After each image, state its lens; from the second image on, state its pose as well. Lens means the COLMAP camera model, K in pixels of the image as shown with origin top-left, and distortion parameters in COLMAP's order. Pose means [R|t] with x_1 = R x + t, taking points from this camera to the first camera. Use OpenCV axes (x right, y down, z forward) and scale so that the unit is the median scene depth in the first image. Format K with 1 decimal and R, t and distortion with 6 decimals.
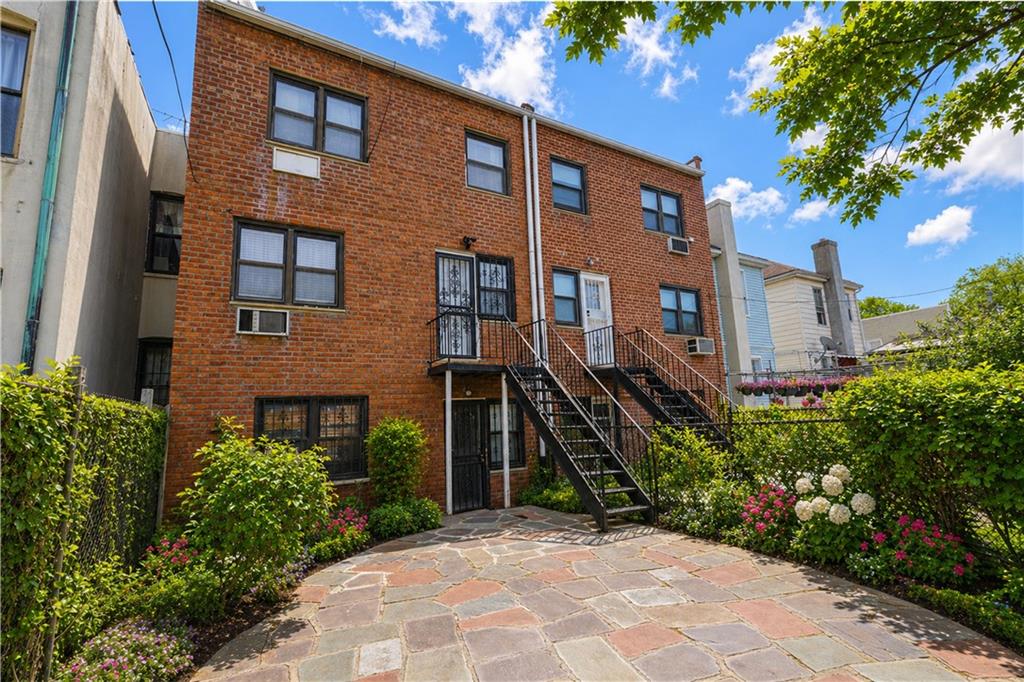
lens RADIAL K [[454.7, 0, 507.9], [0, 454.7, 342.9], [0, 0, 1]] dist [-0.000349, 0.001557]
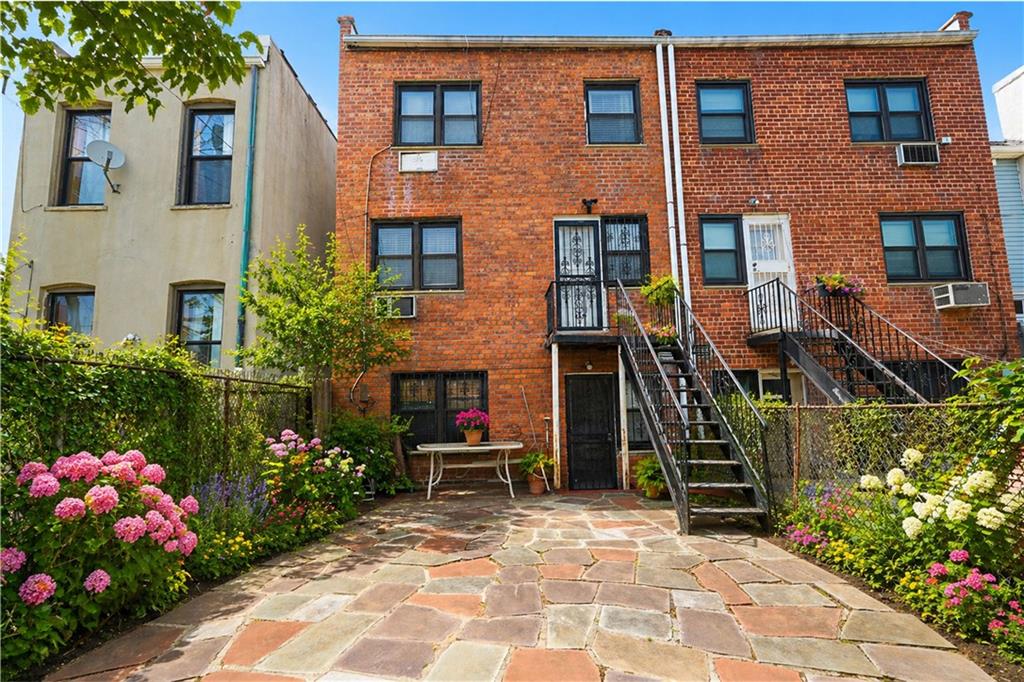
lens RADIAL K [[454.7, 0, 510.3], [0, 454.7, 341.0], [0, 0, 1]] dist [-0.000349, 0.001557]
pose [[0.874629, -0.041384, -0.483023, 0.206564], [0.061136, 0.997811, 0.025212, 0.021480], [0.480922, -0.051582, 0.875244, 0.099876]]
